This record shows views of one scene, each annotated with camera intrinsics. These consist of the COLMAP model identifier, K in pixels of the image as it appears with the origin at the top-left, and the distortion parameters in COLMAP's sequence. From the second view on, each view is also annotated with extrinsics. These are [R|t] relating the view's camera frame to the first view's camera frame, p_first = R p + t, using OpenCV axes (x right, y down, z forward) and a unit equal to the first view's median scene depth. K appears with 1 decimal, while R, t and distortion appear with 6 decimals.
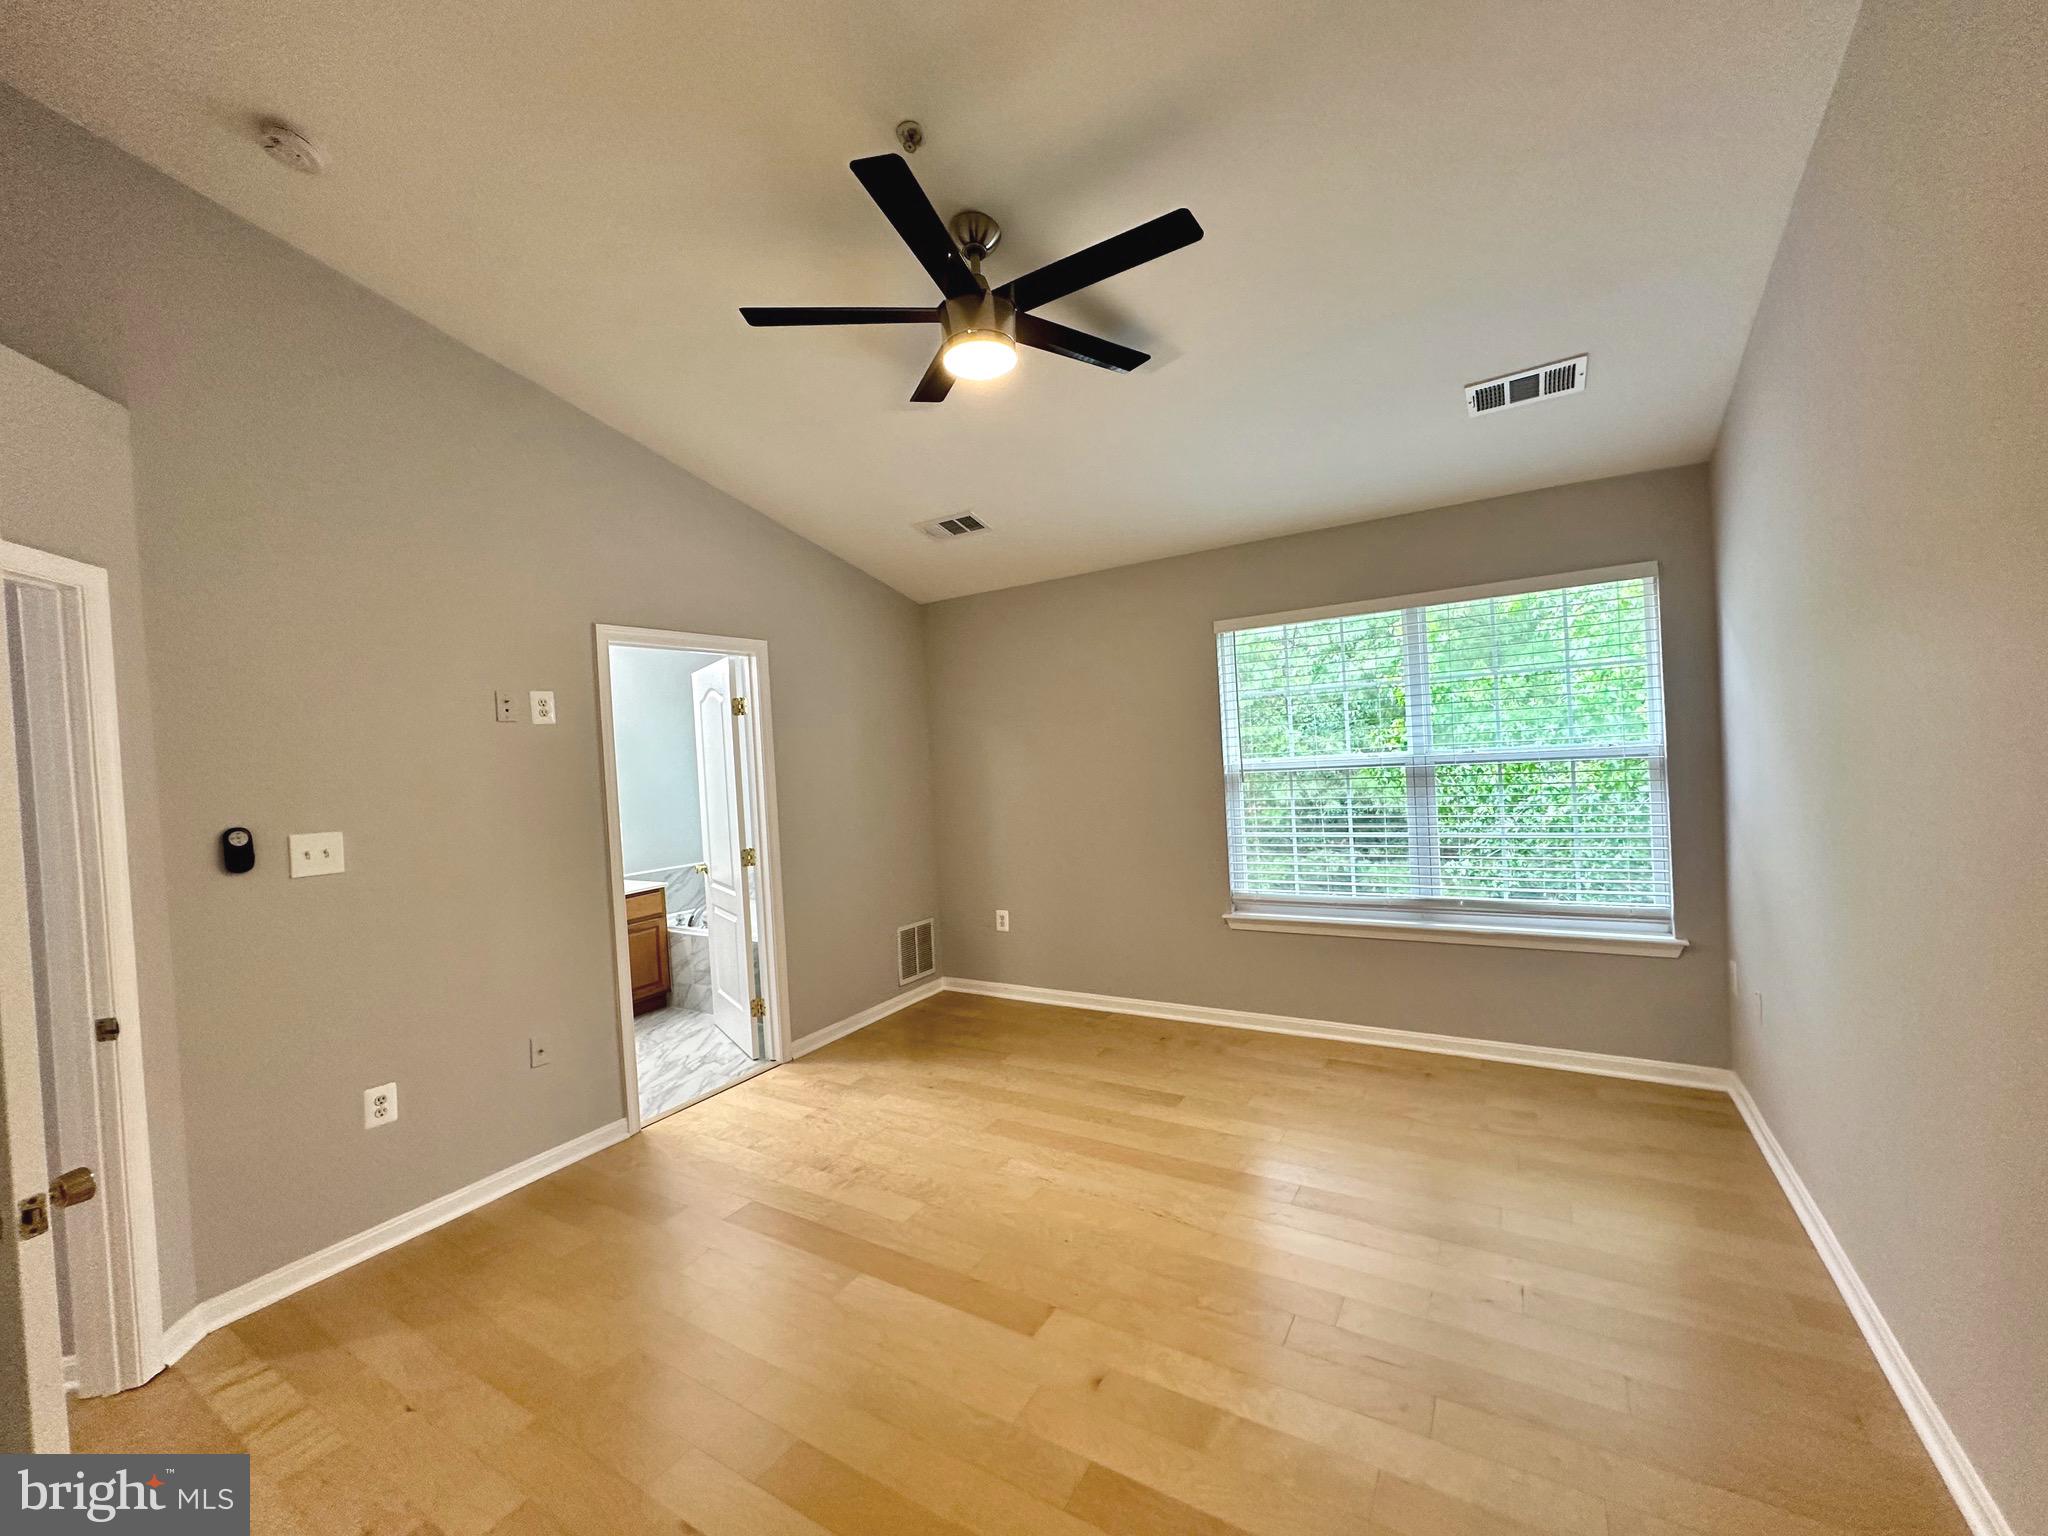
lens RADIAL K [[819.7, 0, 1024.9], [0, 819.7, 765.6], [0, 0, 1]] dist [-0.003282, 0.000905]
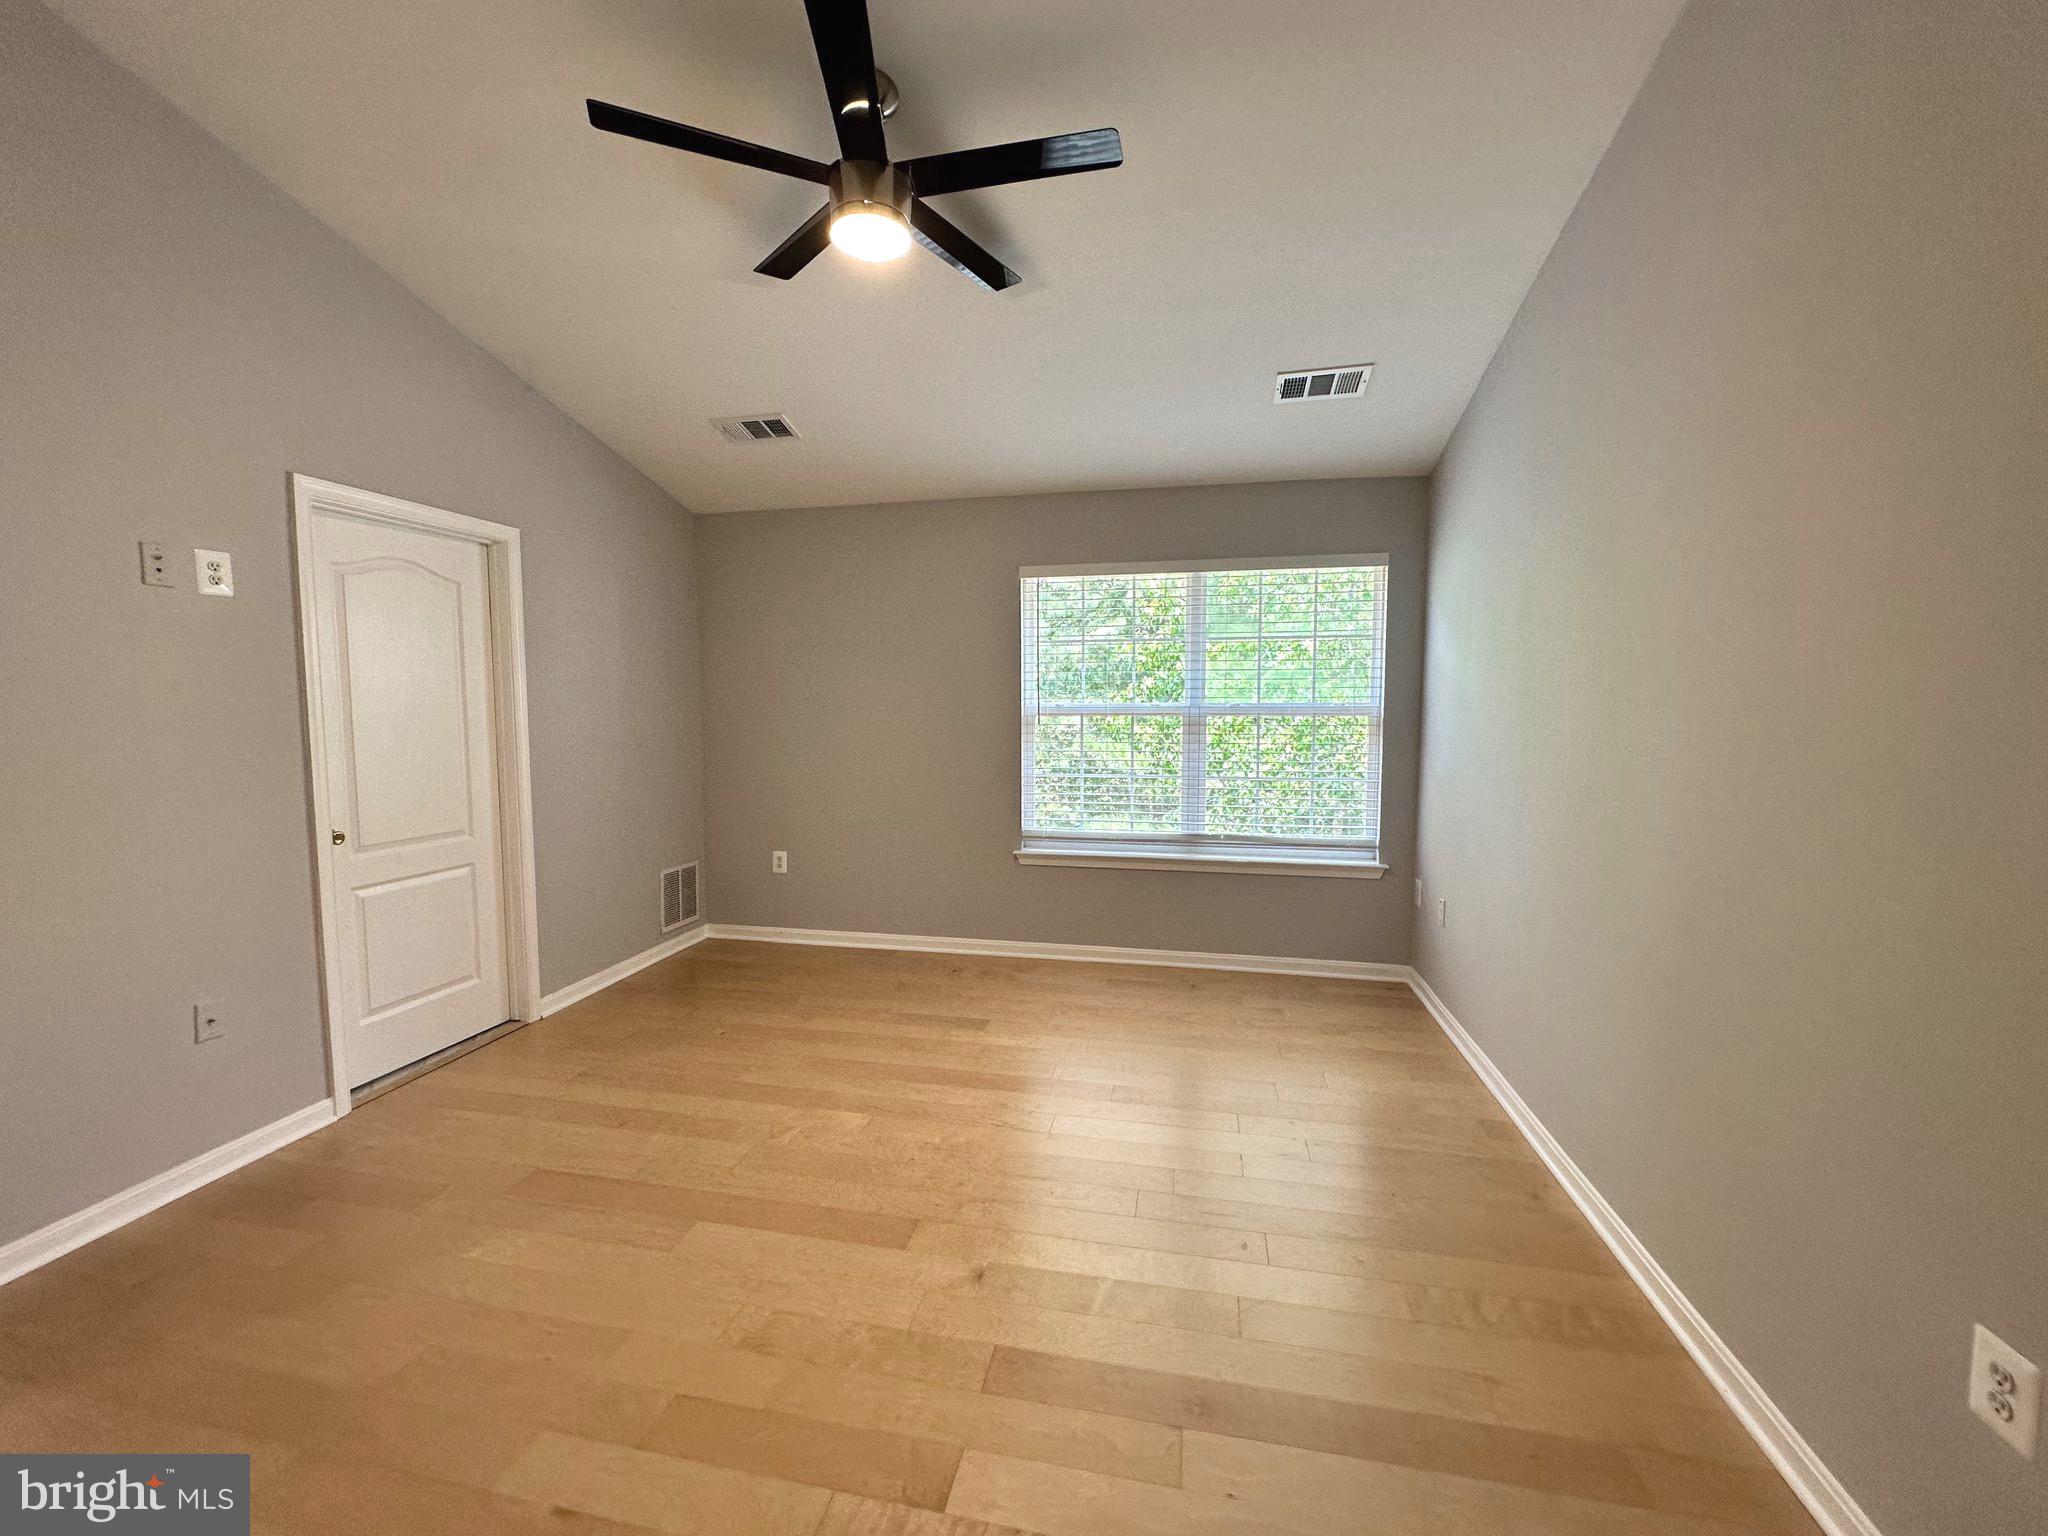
lens RADIAL K [[819.7, 0, 1024.9], [0, 819.7, 765.6], [0, 0, 1]] dist [-0.003282, 0.000905]
pose [[0.939065, 0.030402, 0.342391, -0.136678], [-0.047333, 0.998029, 0.041201, 0.038891], [-0.340464, -0.054897, 0.938654, 0.028462]]
